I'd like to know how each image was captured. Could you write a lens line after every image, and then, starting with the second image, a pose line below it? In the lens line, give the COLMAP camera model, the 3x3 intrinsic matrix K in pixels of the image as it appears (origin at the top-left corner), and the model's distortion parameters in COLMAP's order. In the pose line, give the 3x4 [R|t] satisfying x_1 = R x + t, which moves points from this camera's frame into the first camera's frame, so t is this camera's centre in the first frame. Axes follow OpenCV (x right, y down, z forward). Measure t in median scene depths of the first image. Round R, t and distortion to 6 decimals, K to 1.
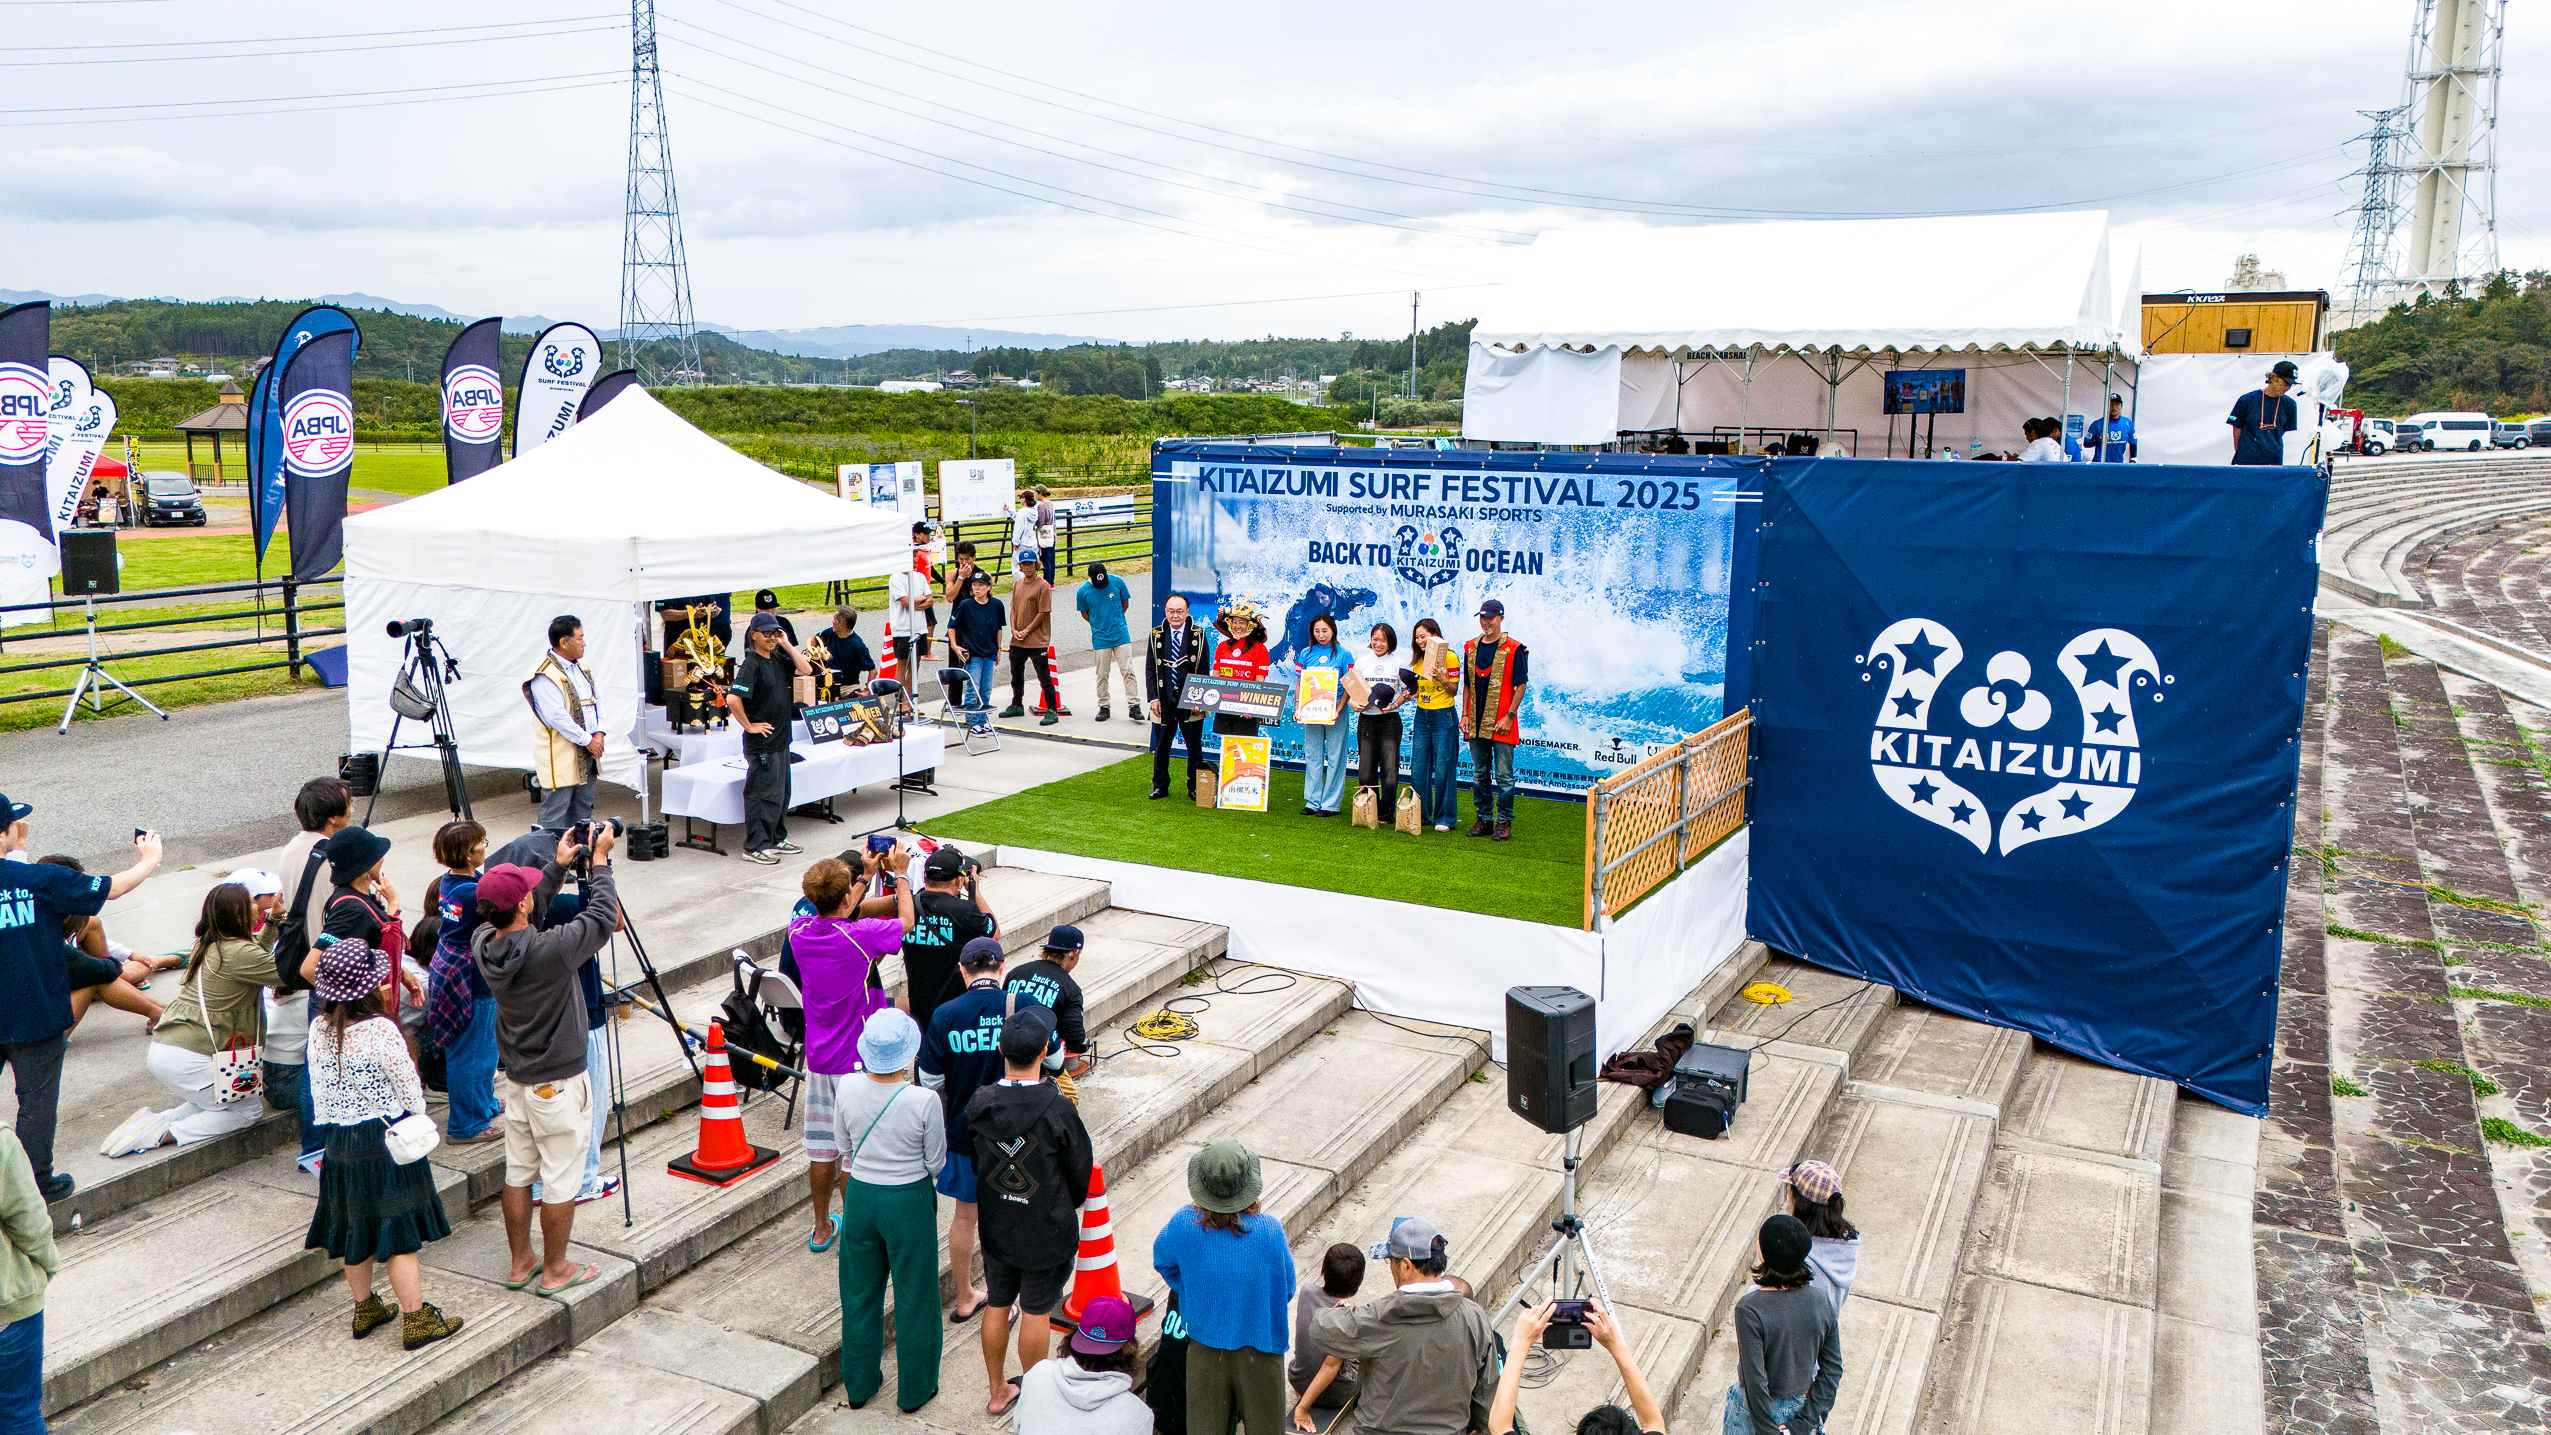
lens RADIAL K [[1999.0, 0, 1259.7], [0, 1999.0, 717.3], [0, 0, 1]] dist [0.094684, -0.091300]
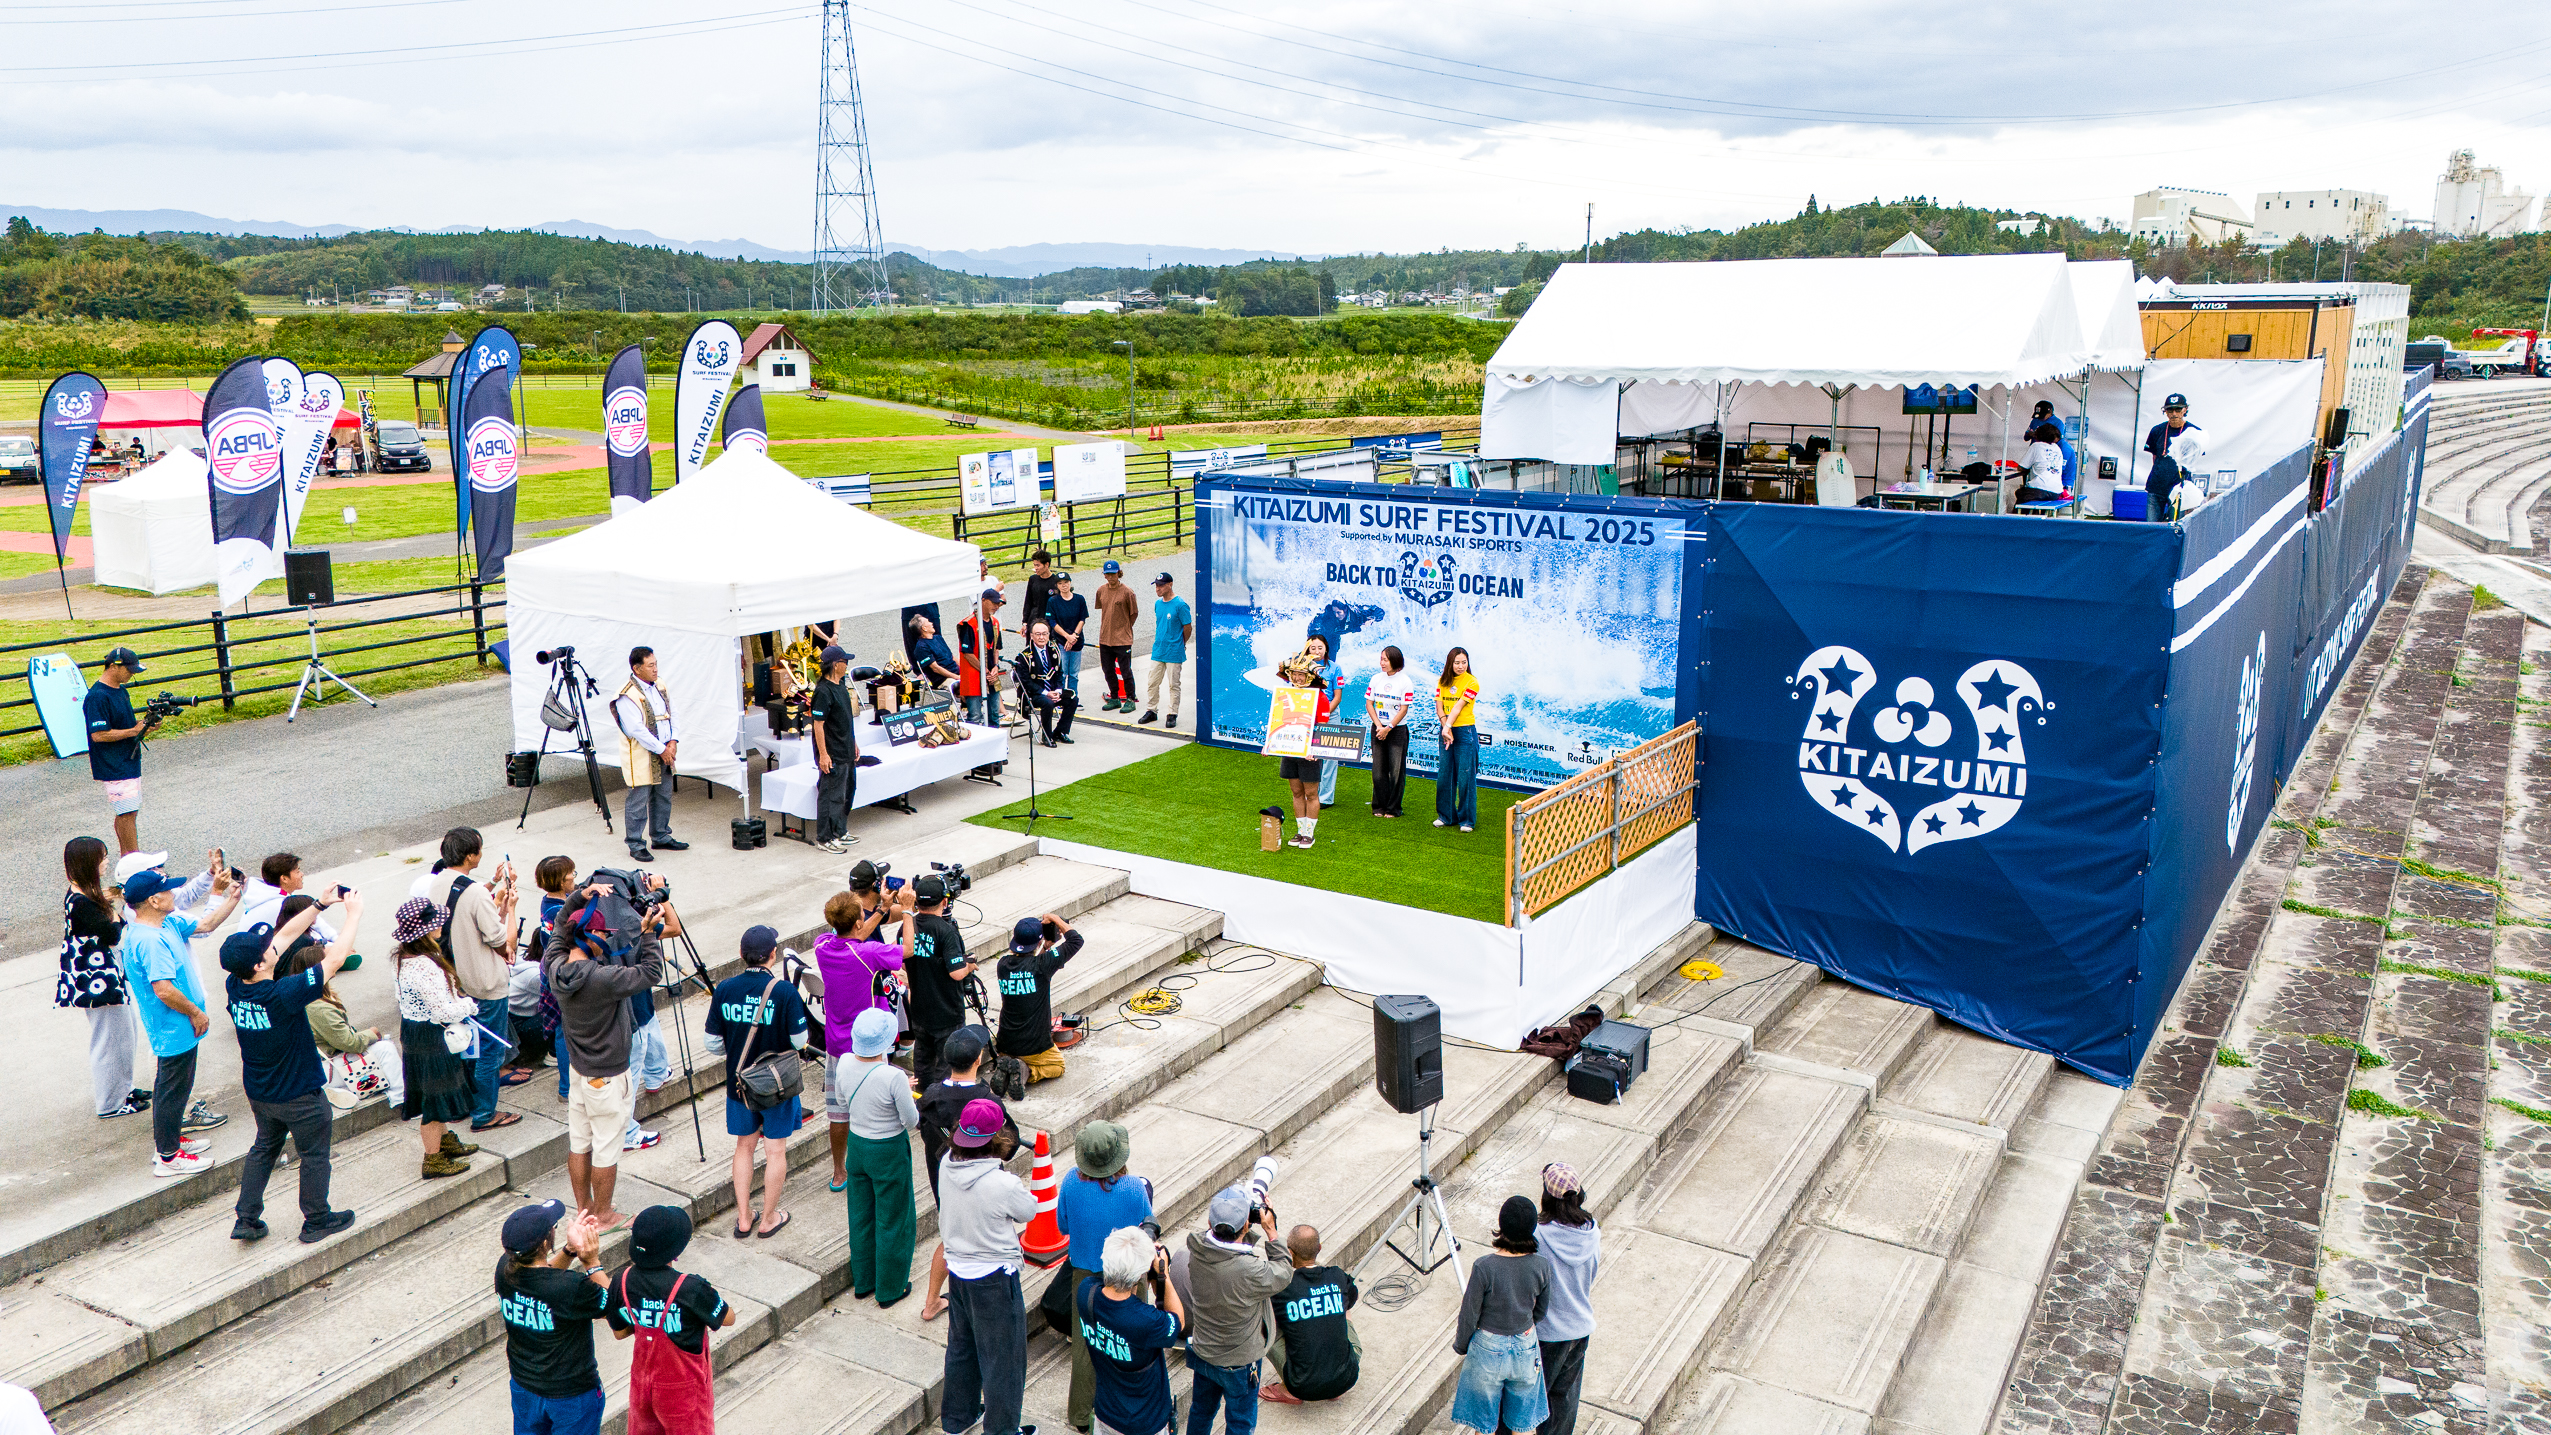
lens RADIAL K [[1961.2, 0, 1275.5], [0, 1961.2, 717.5], [0, 0, 1]] dist [0.104584, -0.106301]
pose [[0.996500, 0.006069, -0.083366, 0.099500], [-0.002008, 0.998811, 0.048715, -0.060454], [0.083563, -0.048377, 0.995328, -0.134818]]
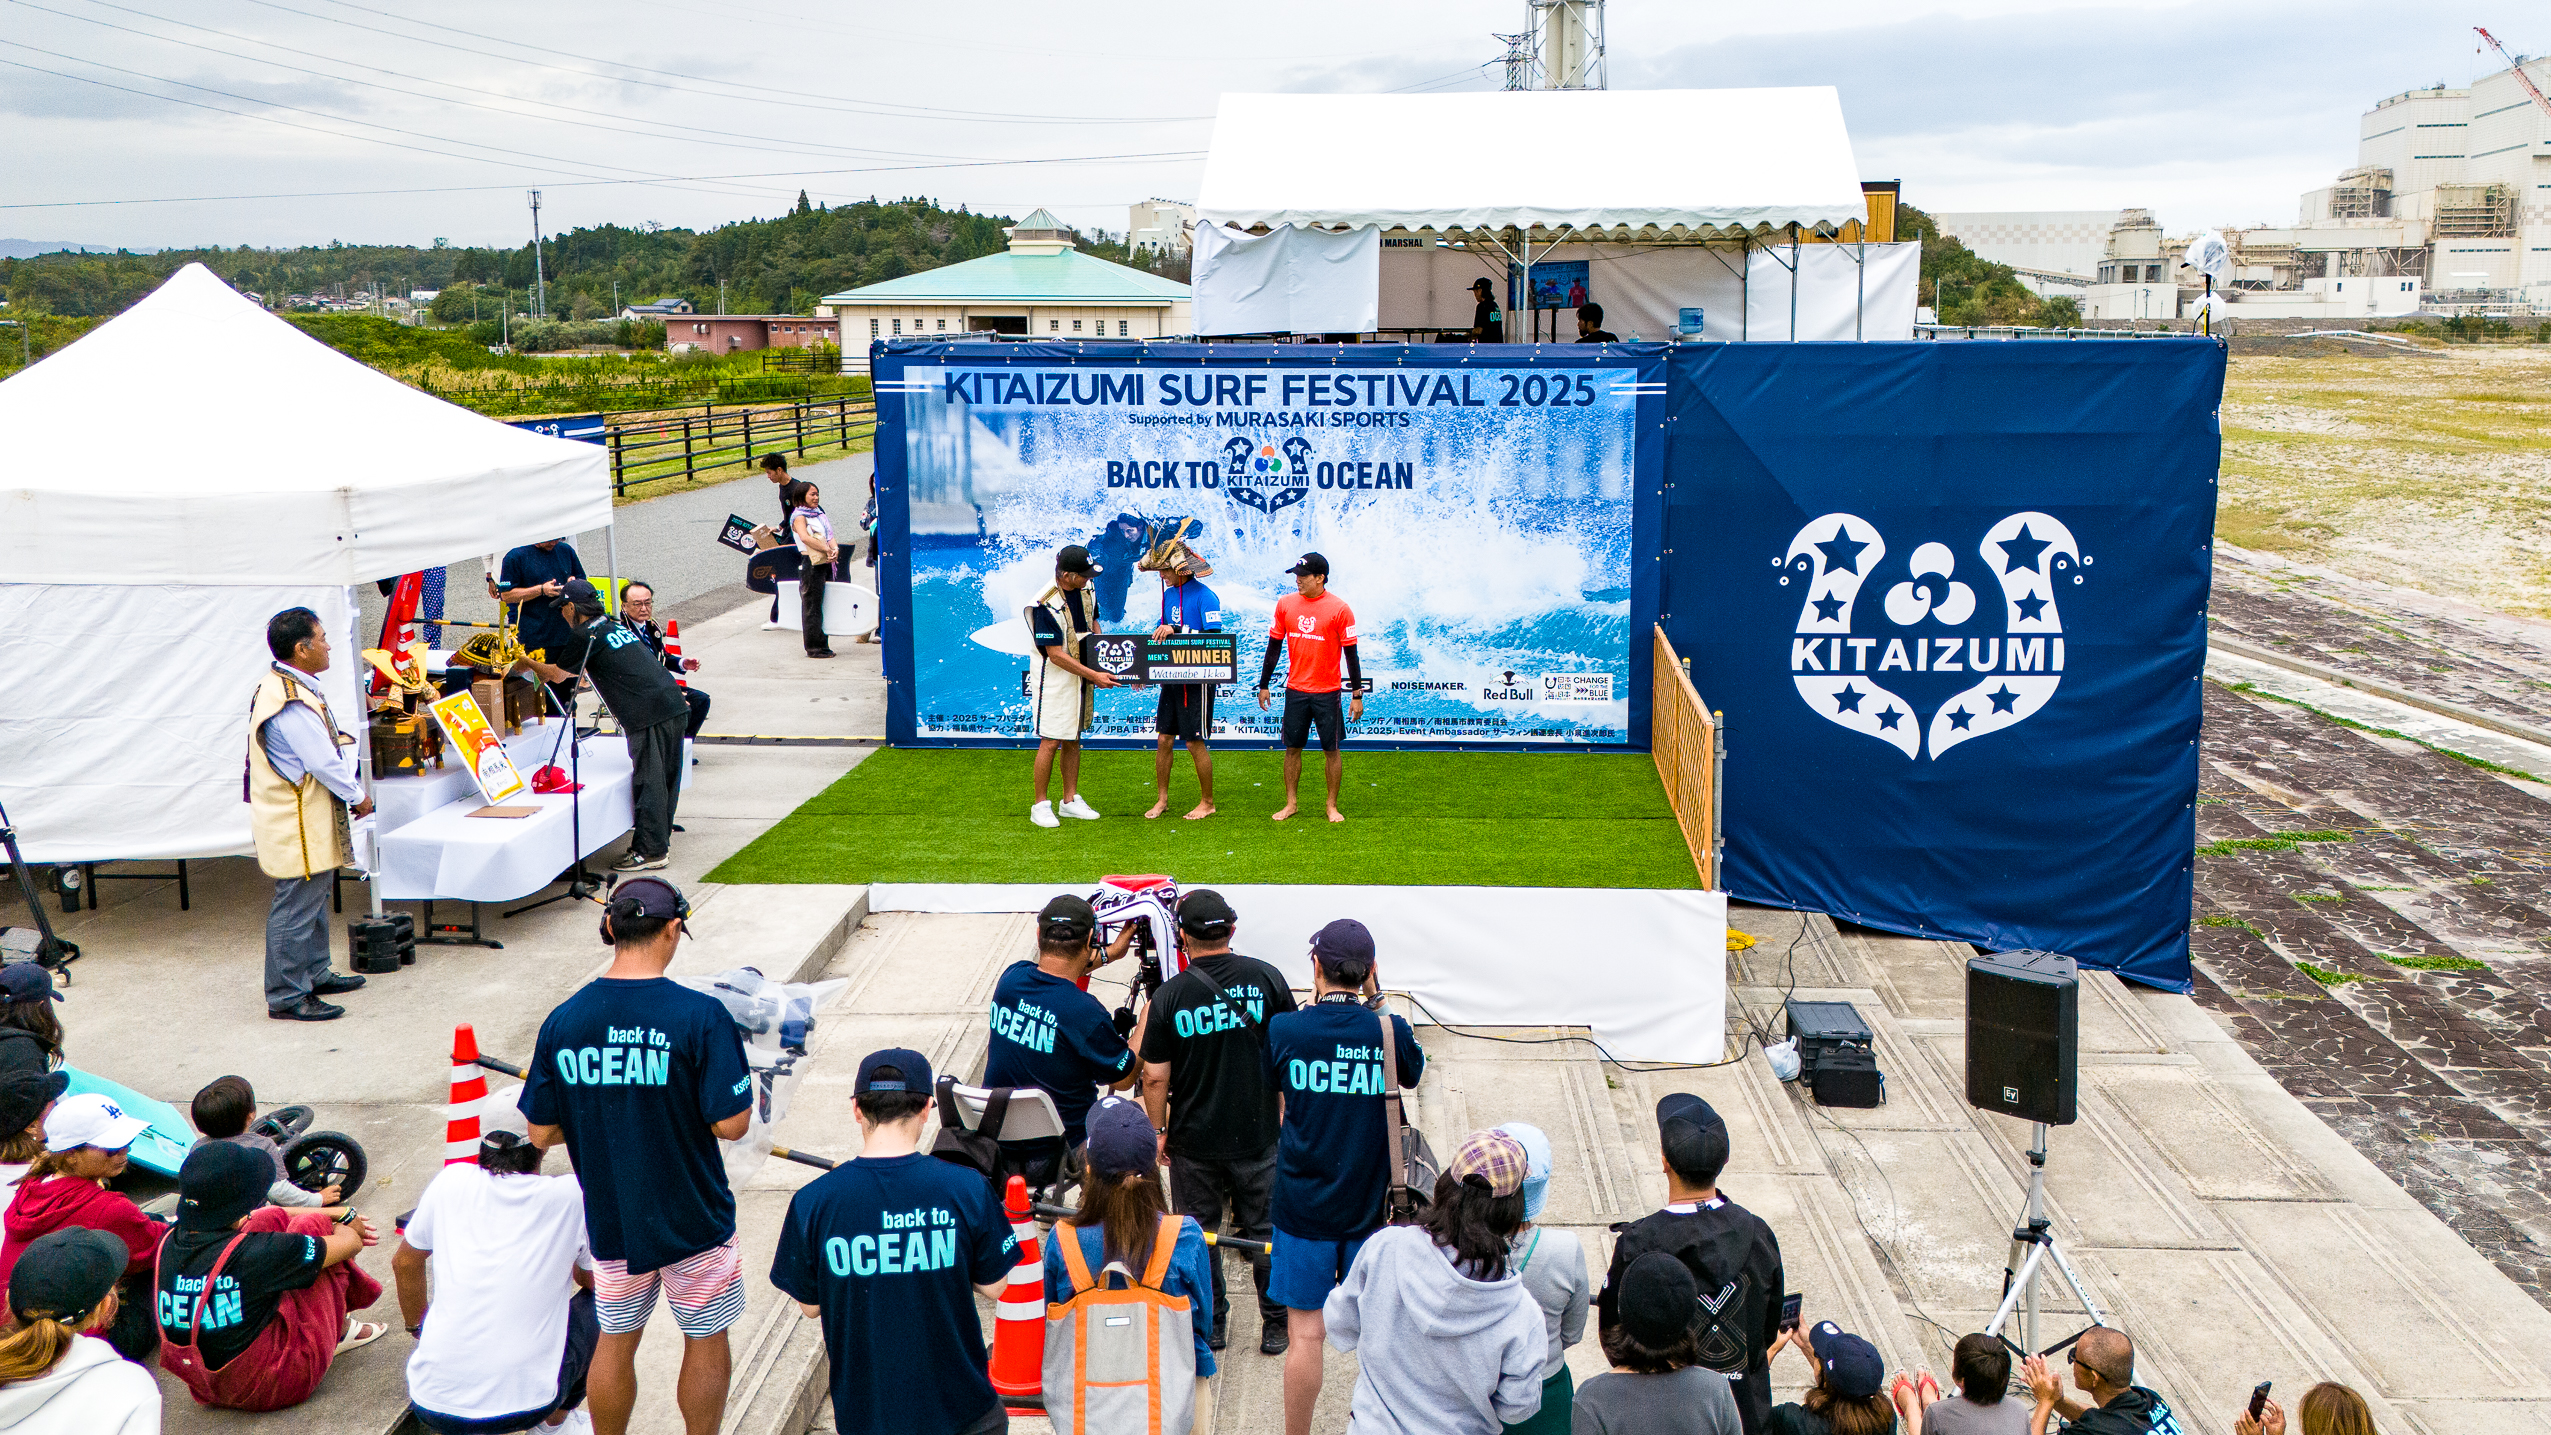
lens RADIAL K [[2148.1, 0, 1407.8], [0, 2148.1, 655.6], [0, 0, 1]] dist [0.196713, -0.288768]
pose [[0.895215, -0.081637, 0.438092, -0.281240], [0.083536, 0.996392, 0.014975, -0.014871], [-0.437734, 0.023191, 0.898805, 0.188866]]
